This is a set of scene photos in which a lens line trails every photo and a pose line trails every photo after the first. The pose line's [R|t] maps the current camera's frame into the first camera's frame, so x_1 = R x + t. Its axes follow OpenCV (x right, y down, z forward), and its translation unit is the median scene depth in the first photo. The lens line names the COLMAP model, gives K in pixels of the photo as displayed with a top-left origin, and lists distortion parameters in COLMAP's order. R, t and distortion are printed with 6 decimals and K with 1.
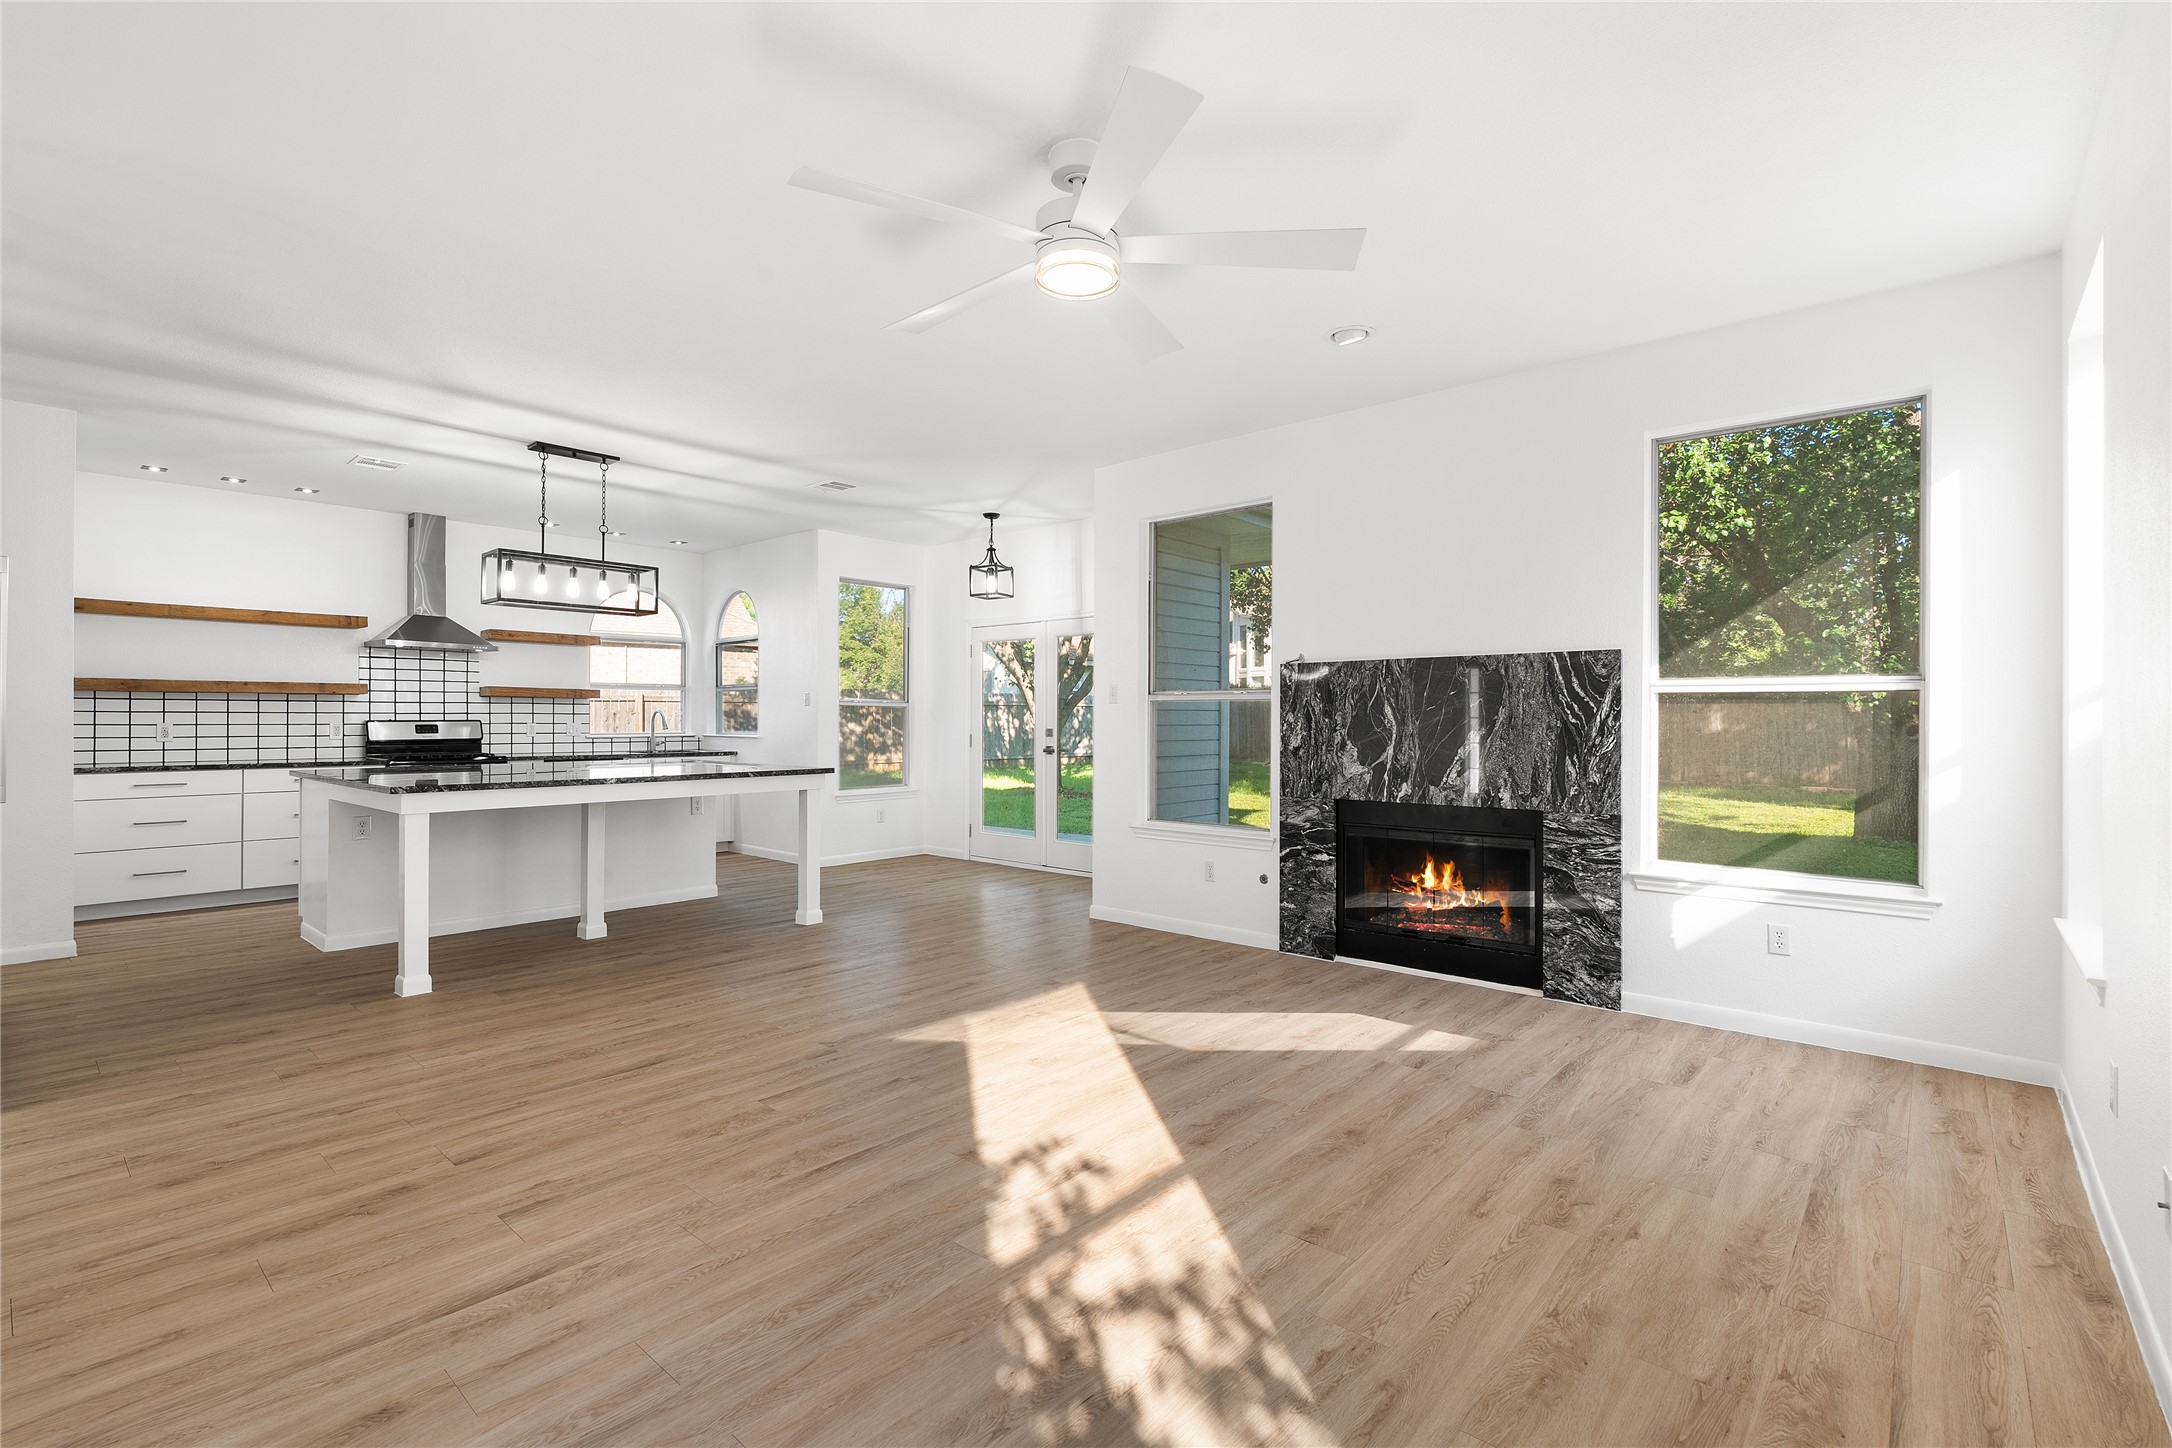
lens RADIAL K [[974.1, 0, 1086.0], [0, 974.1, 724.0], [0, 0, 1]] dist [-0.002523, -0.000053]
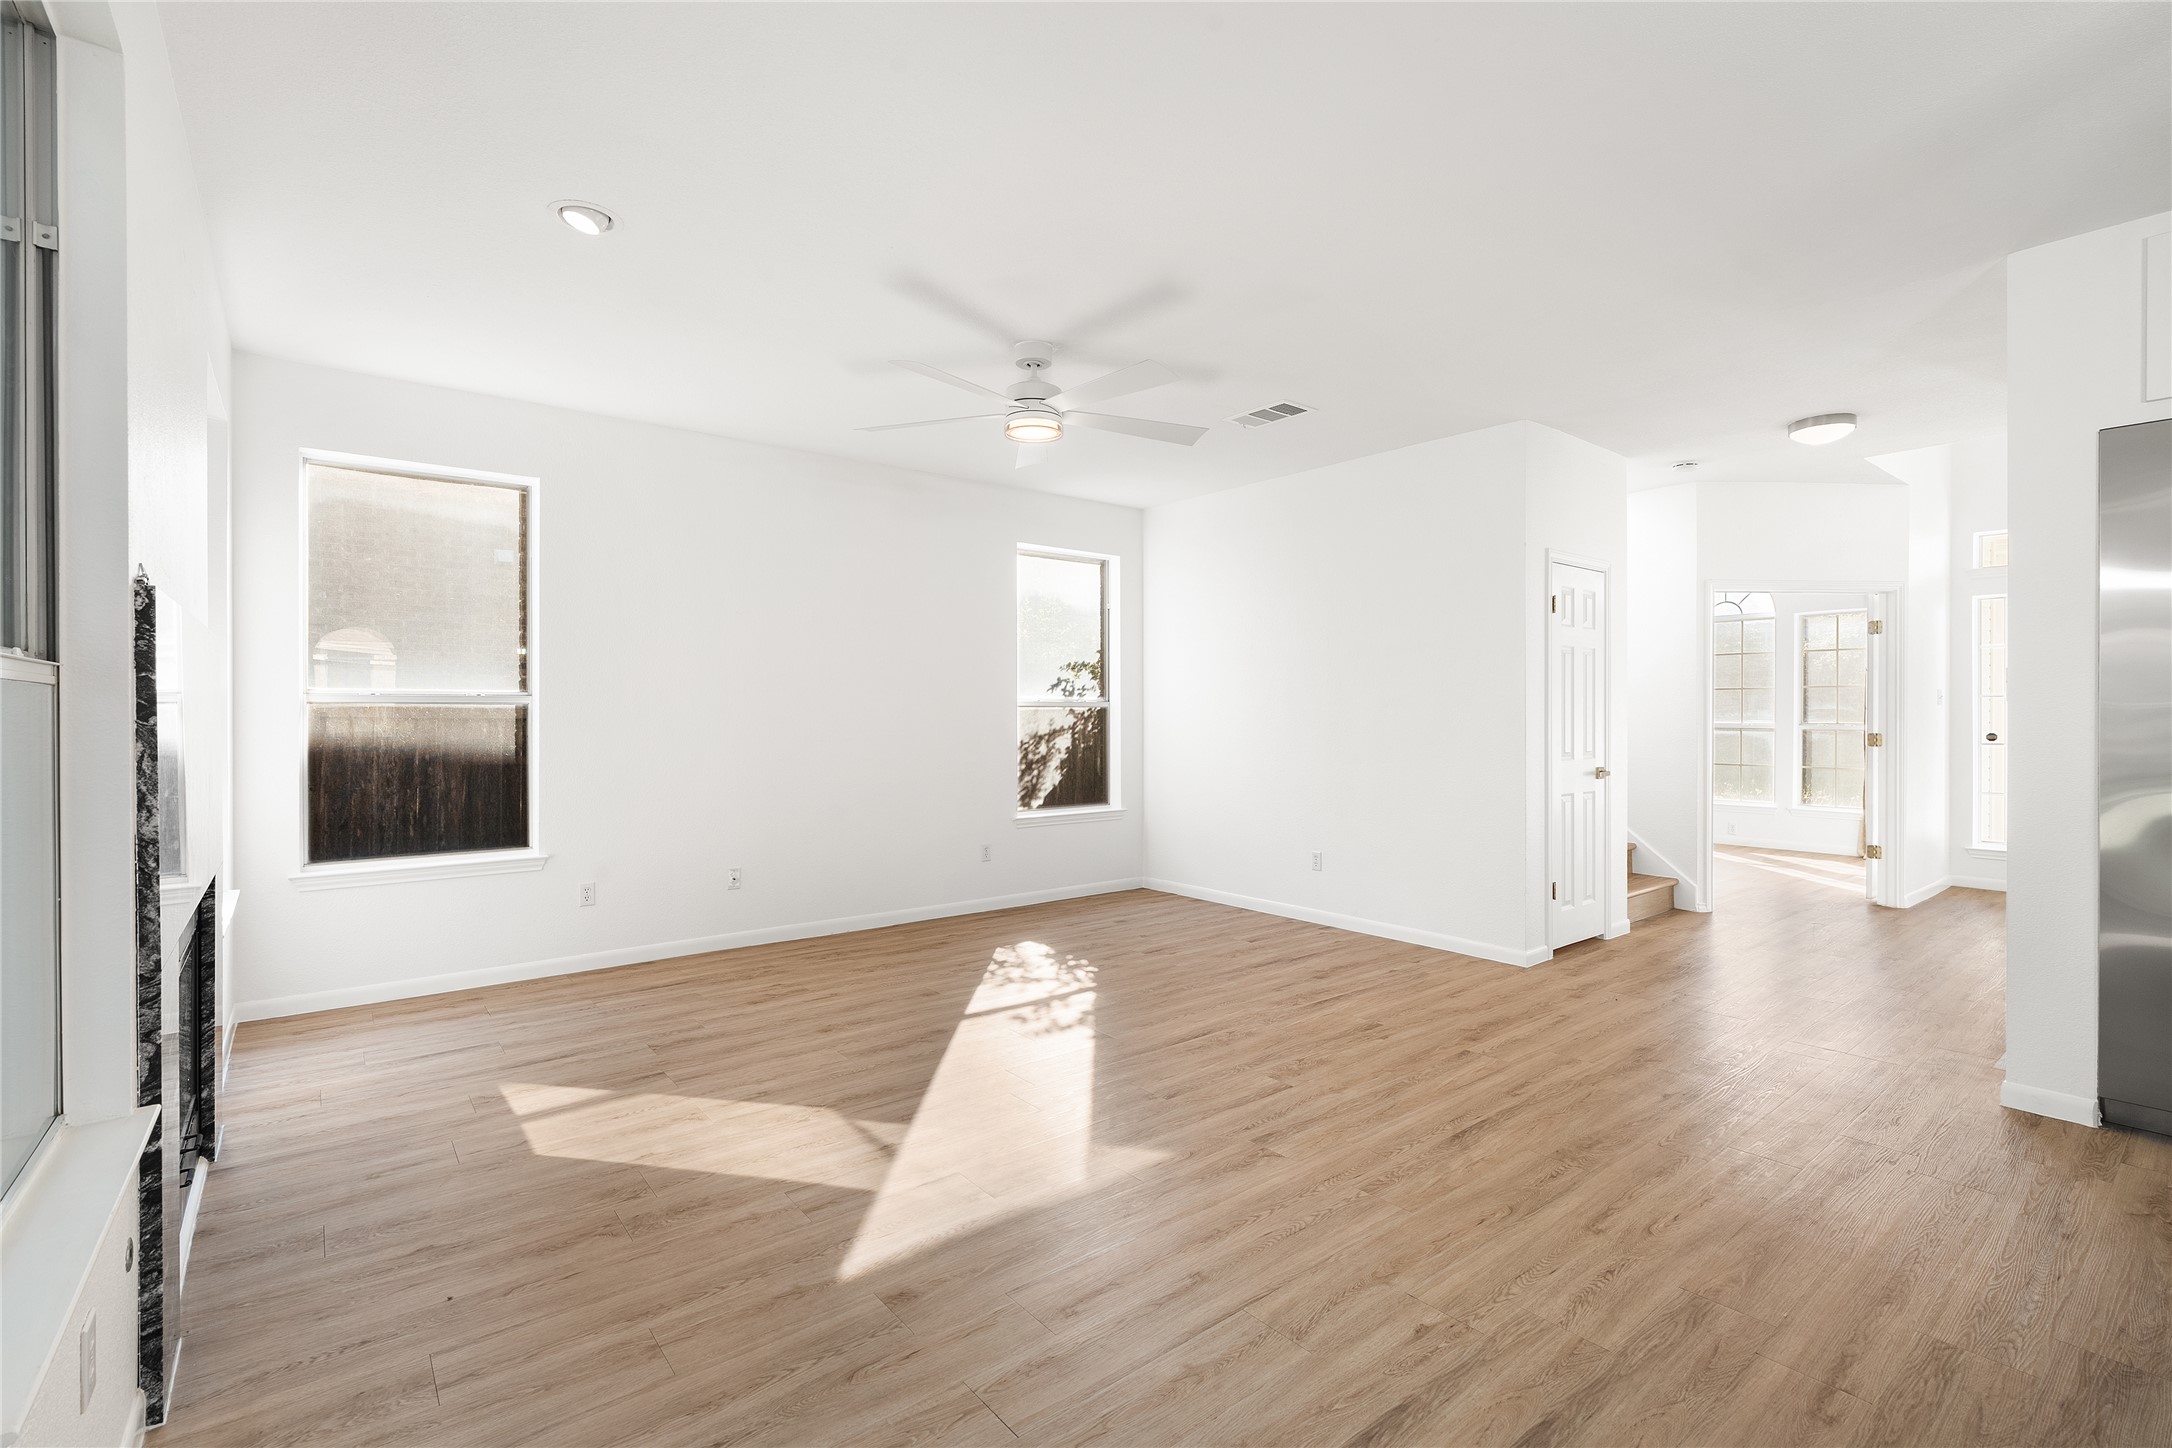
lens RADIAL K [[974.1, 0, 1086.0], [0, 974.1, 724.0], [0, 0, 1]] dist [-0.002523, -0.000053]
pose [[-0.984697, -0.005494, 0.174186, -0.227379], [-0.002336, 0.999829, 0.018331, -0.025893], [-0.174257, 0.017643, -0.984542, 1.602055]]
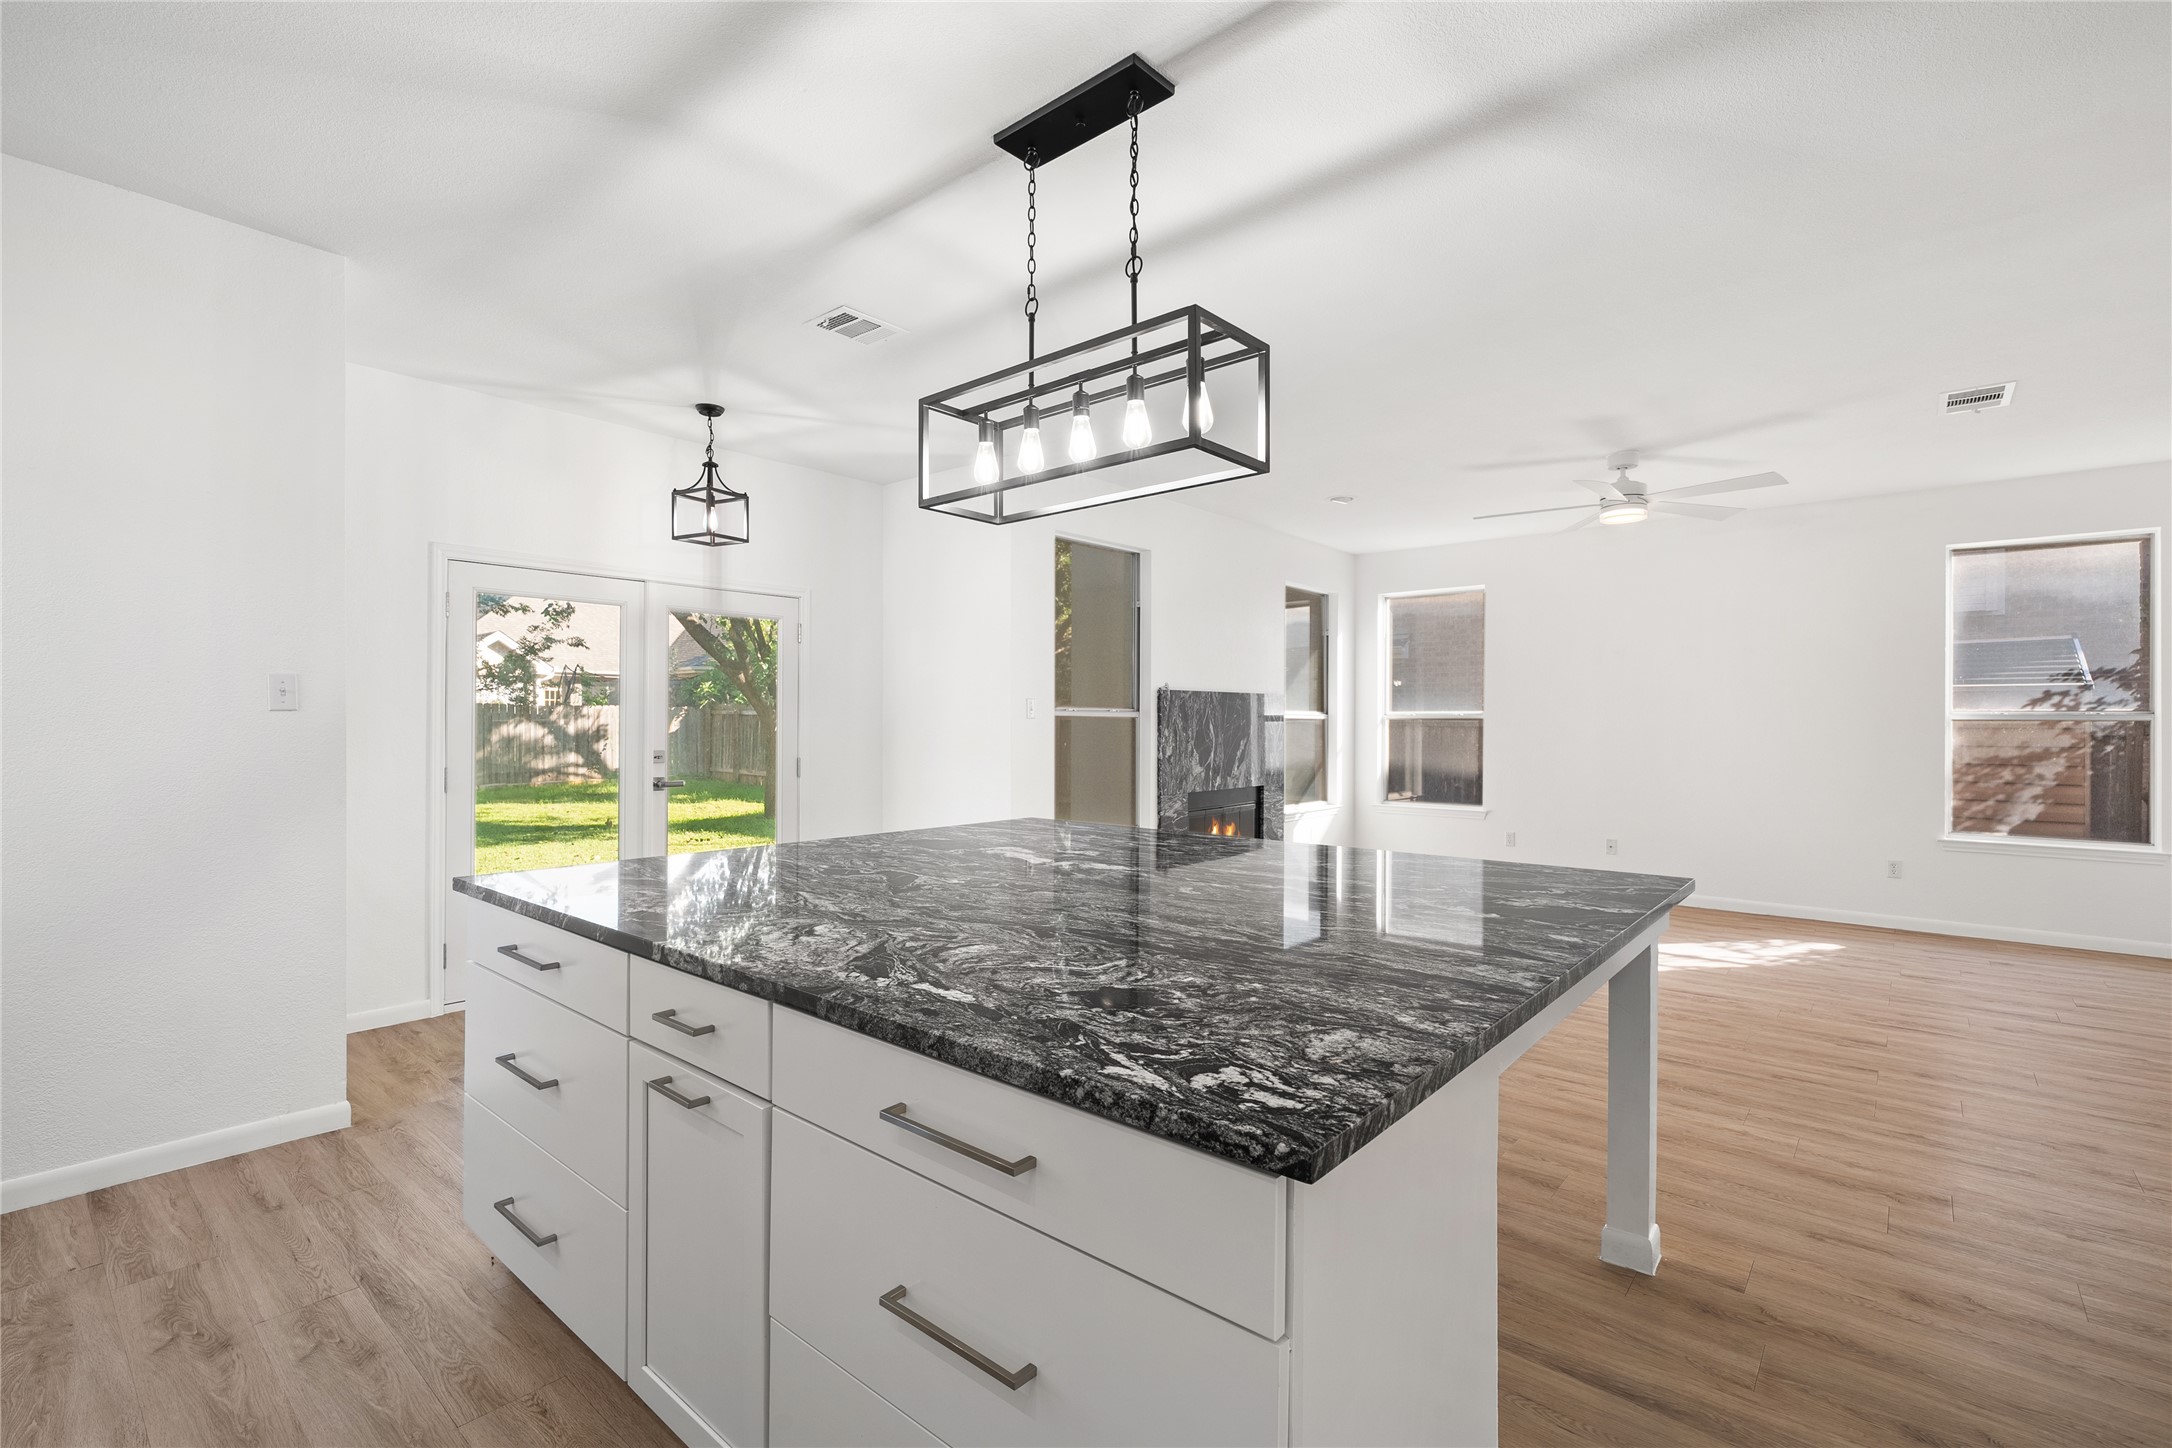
lens RADIAL K [[967.7, 0, 1087.0], [0, 967.7, 715.6], [0, 0, 1]] dist [-0.003944, 0.000308]
pose [[-0.005123, 0.005789, 0.999970, -1.306644], [-0.001475, 0.999982, -0.005797, -0.026547], [-0.999986, -0.001504, -0.005114, 1.383357]]
